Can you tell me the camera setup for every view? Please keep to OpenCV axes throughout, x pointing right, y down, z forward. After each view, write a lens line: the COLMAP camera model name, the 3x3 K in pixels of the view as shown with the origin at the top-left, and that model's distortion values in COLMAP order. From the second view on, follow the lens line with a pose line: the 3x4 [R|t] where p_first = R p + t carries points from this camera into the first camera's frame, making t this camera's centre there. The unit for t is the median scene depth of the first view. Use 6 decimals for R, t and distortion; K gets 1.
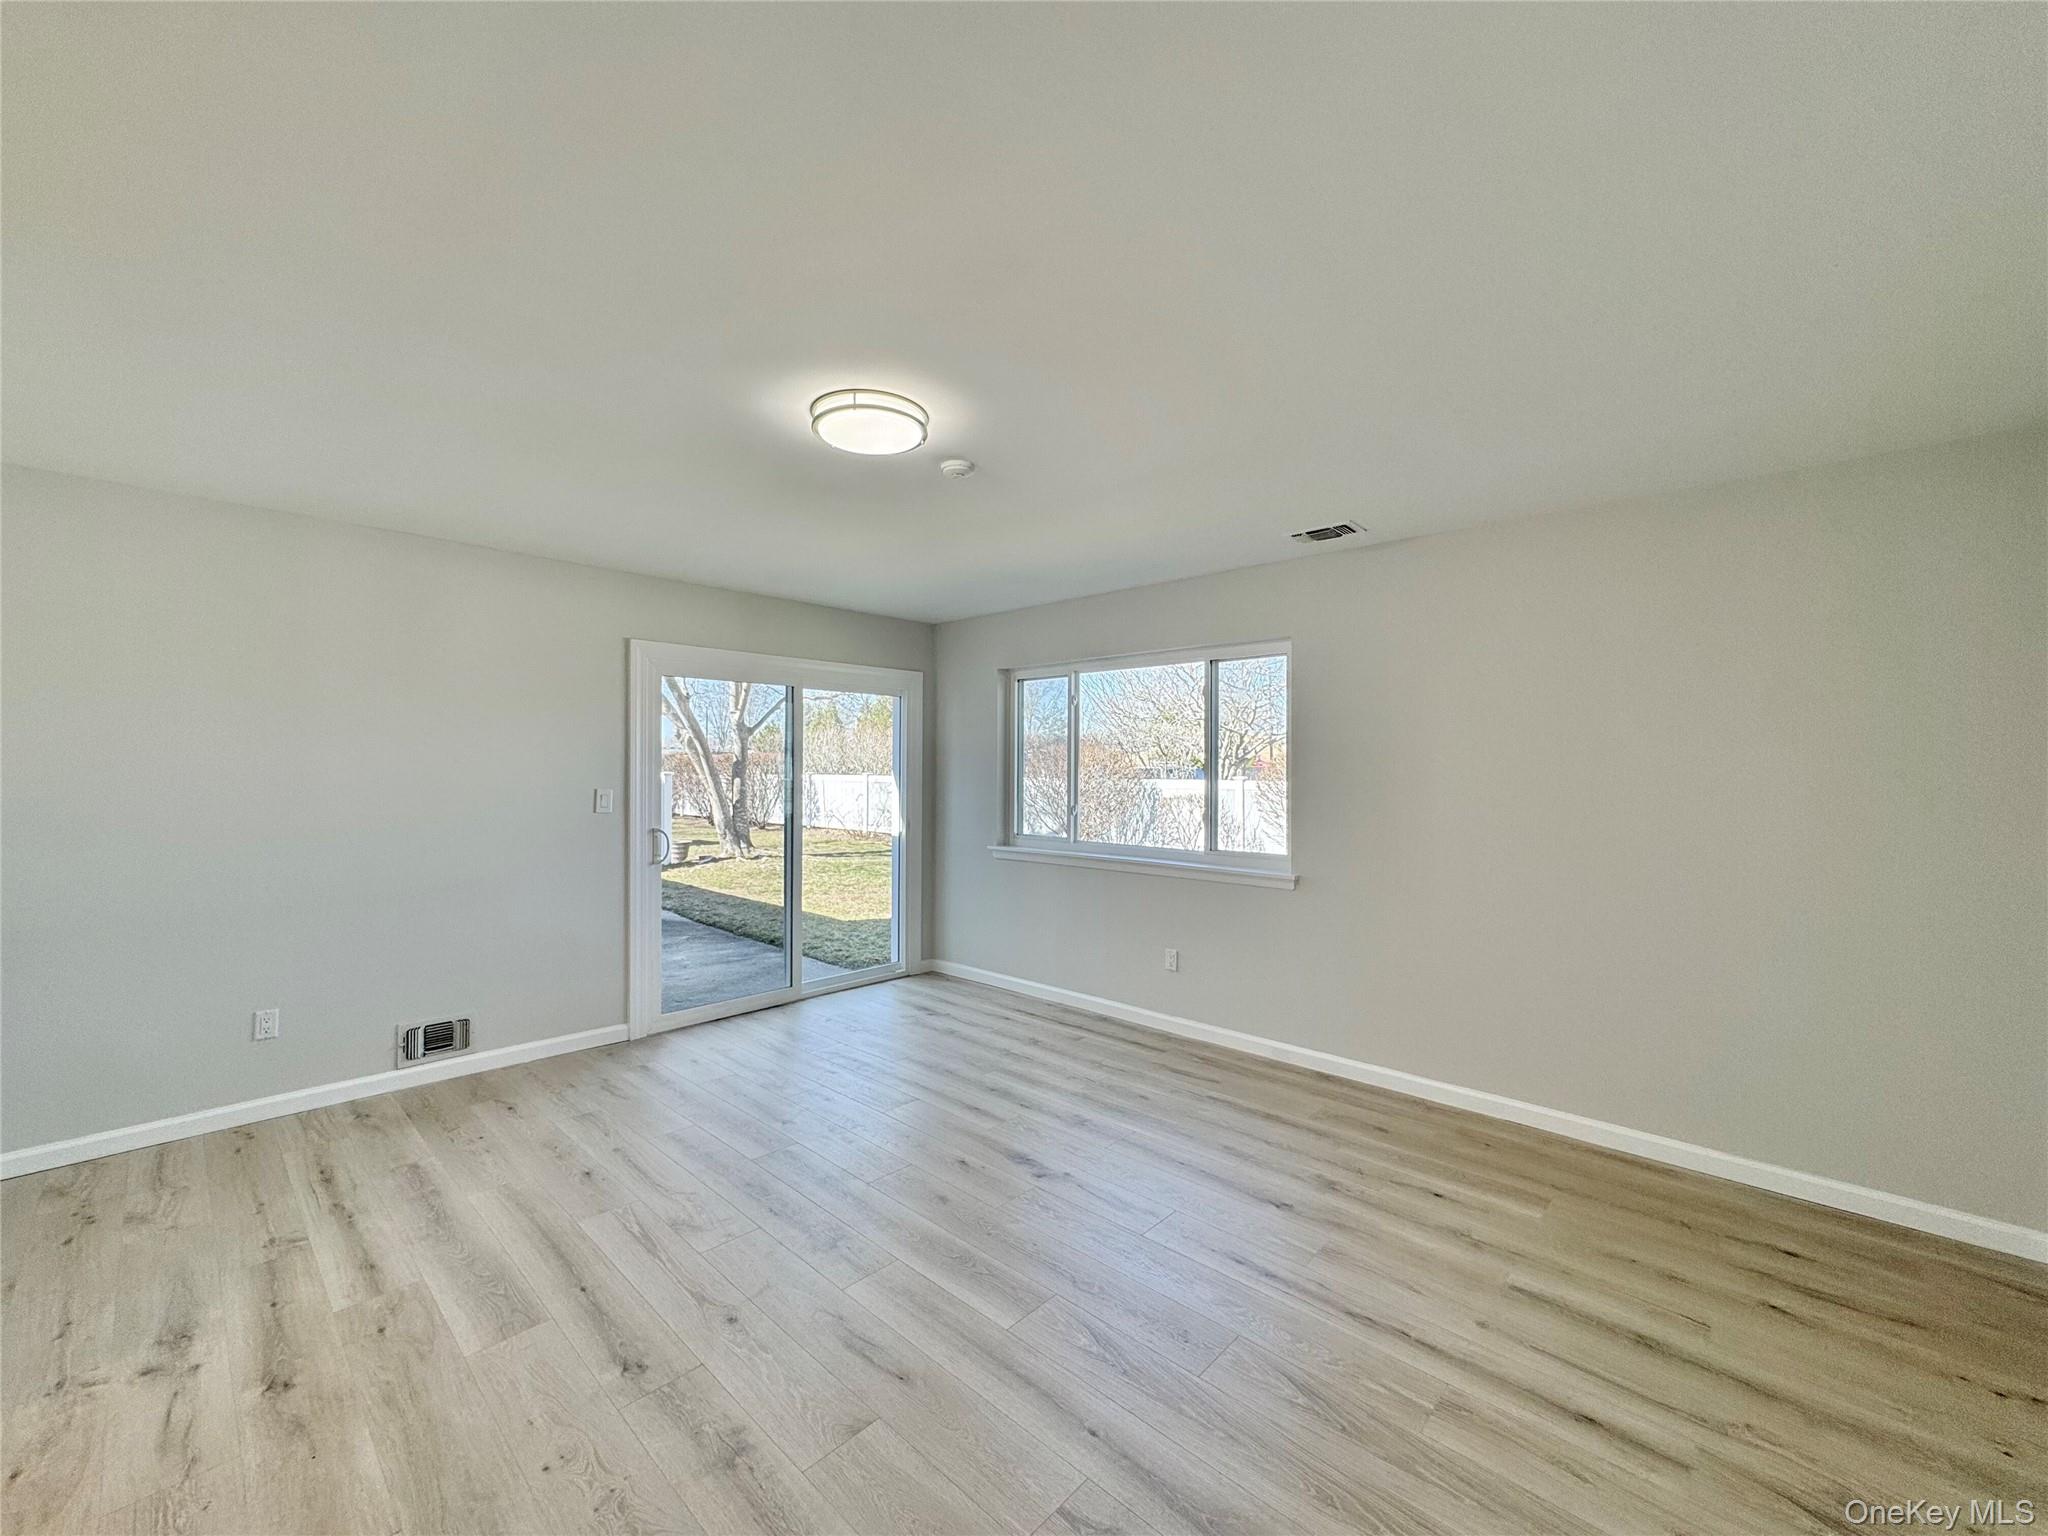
lens RADIAL K [[816.9, 0, 1023.8], [0, 816.9, 764.9], [0, 0, 1]] dist [-0.002792, -0.000204]
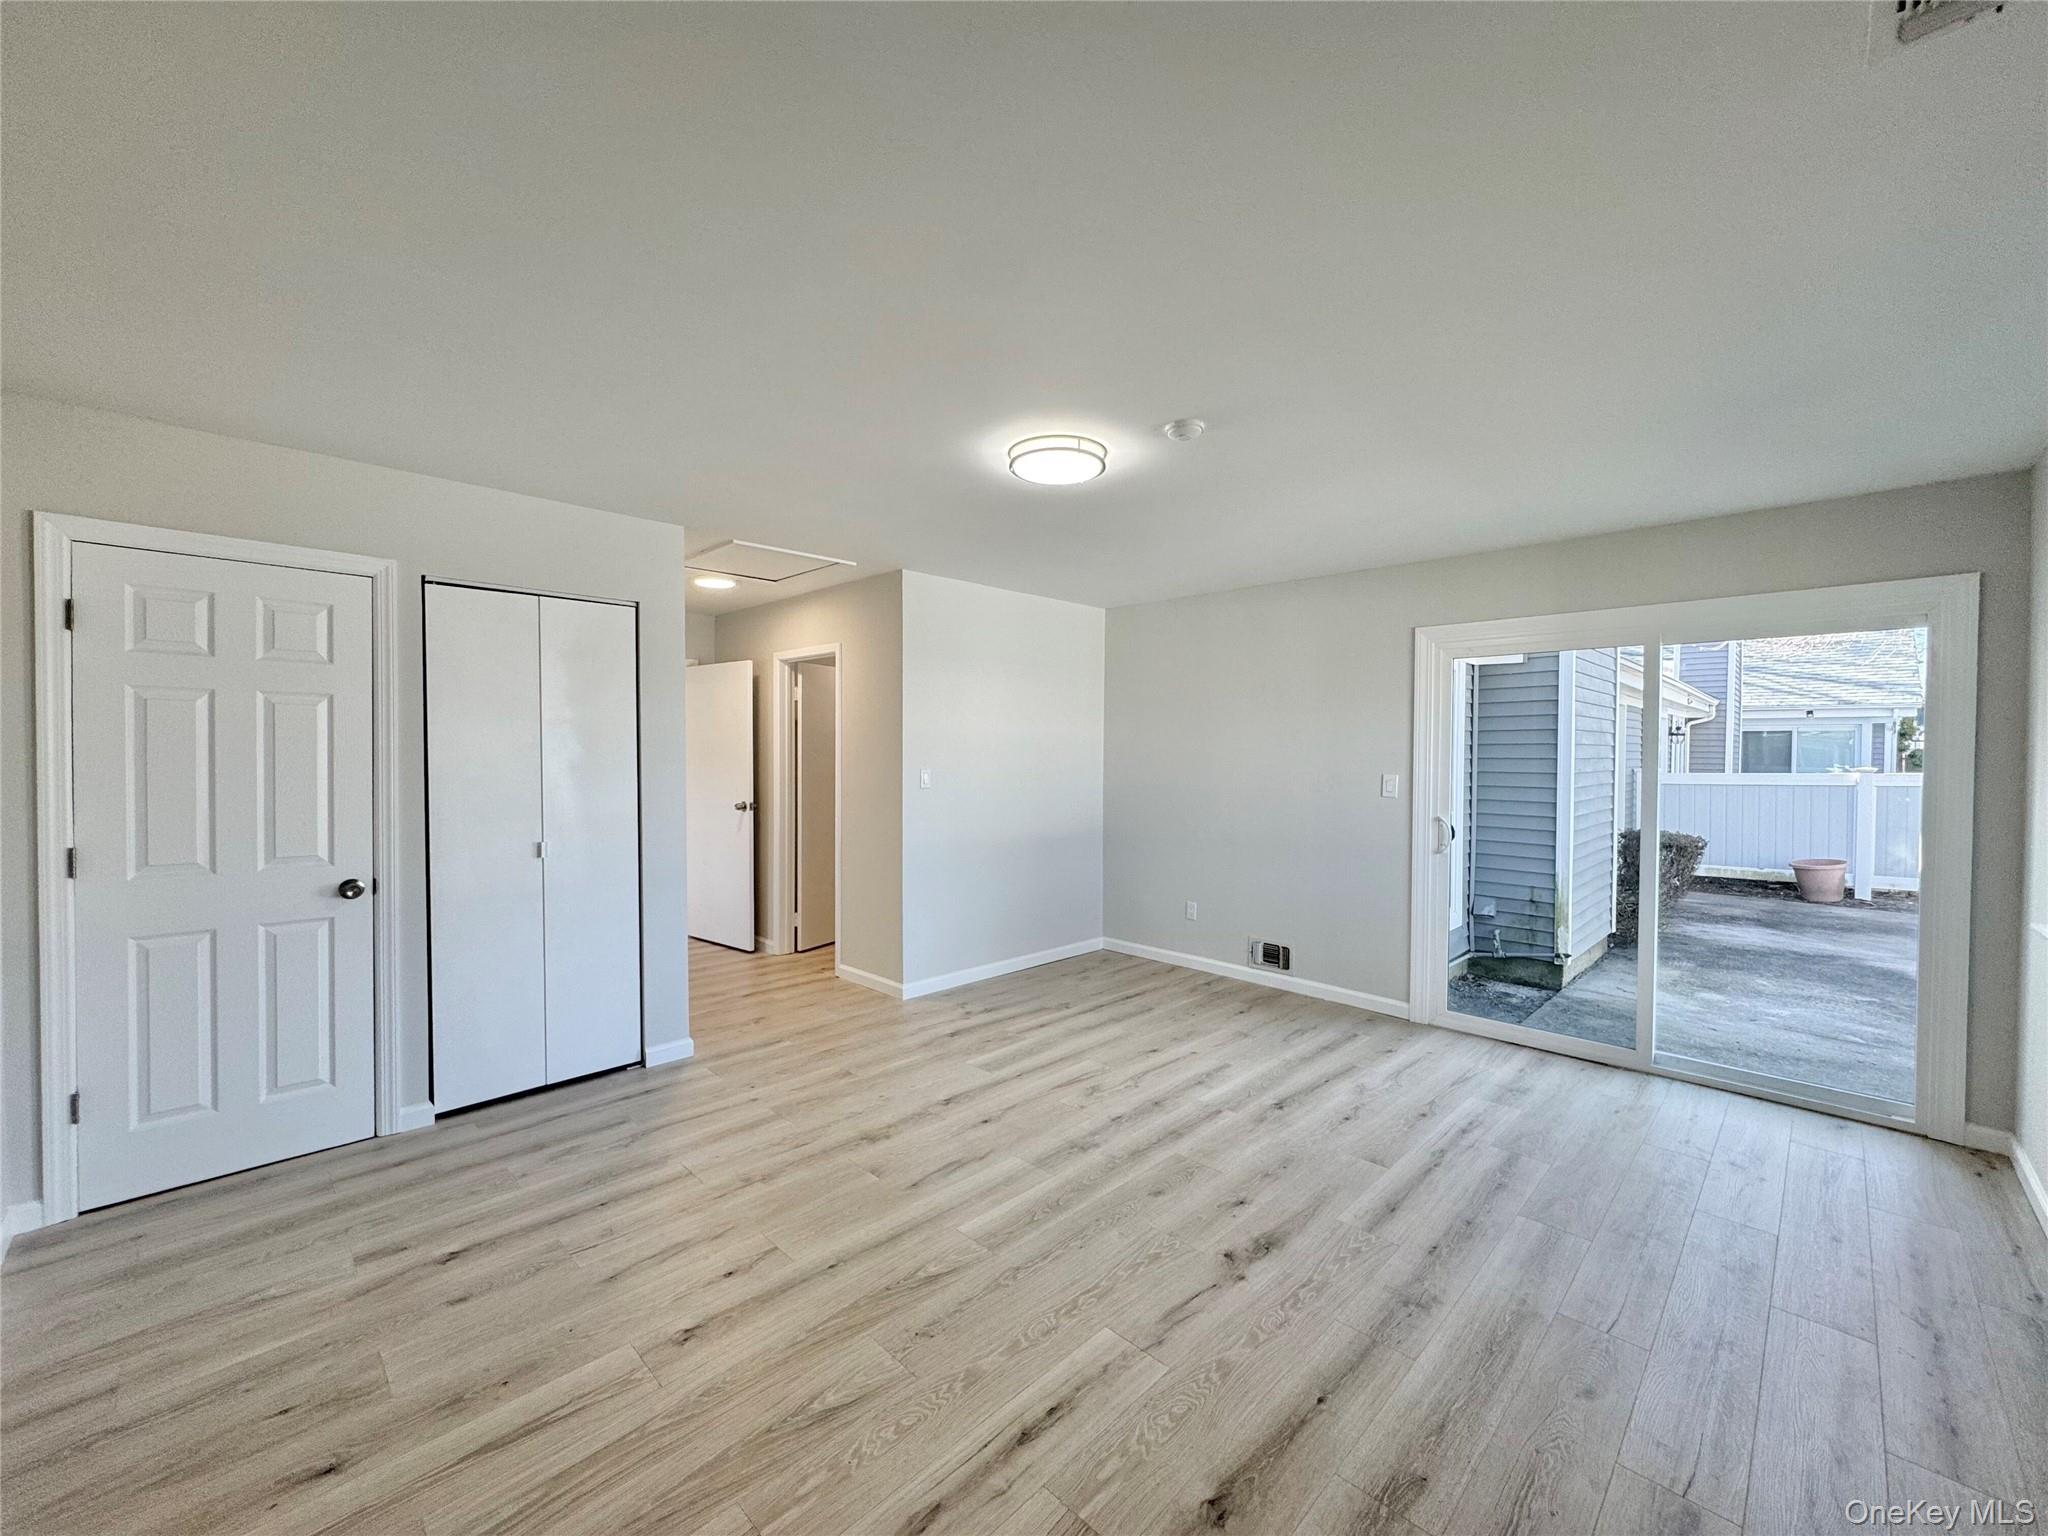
lens RADIAL K [[816.9, 0, 1023.9], [0, 816.9, 768.6], [0, 0, 1]] dist [-0.002792, -0.000204]
pose [[-0.034189, 0.014001, -0.999317, 0.702753], [-0.000530, 0.999901, 0.014028, 0.009410], [0.999415, 0.001009, -0.034178, 0.701753]]
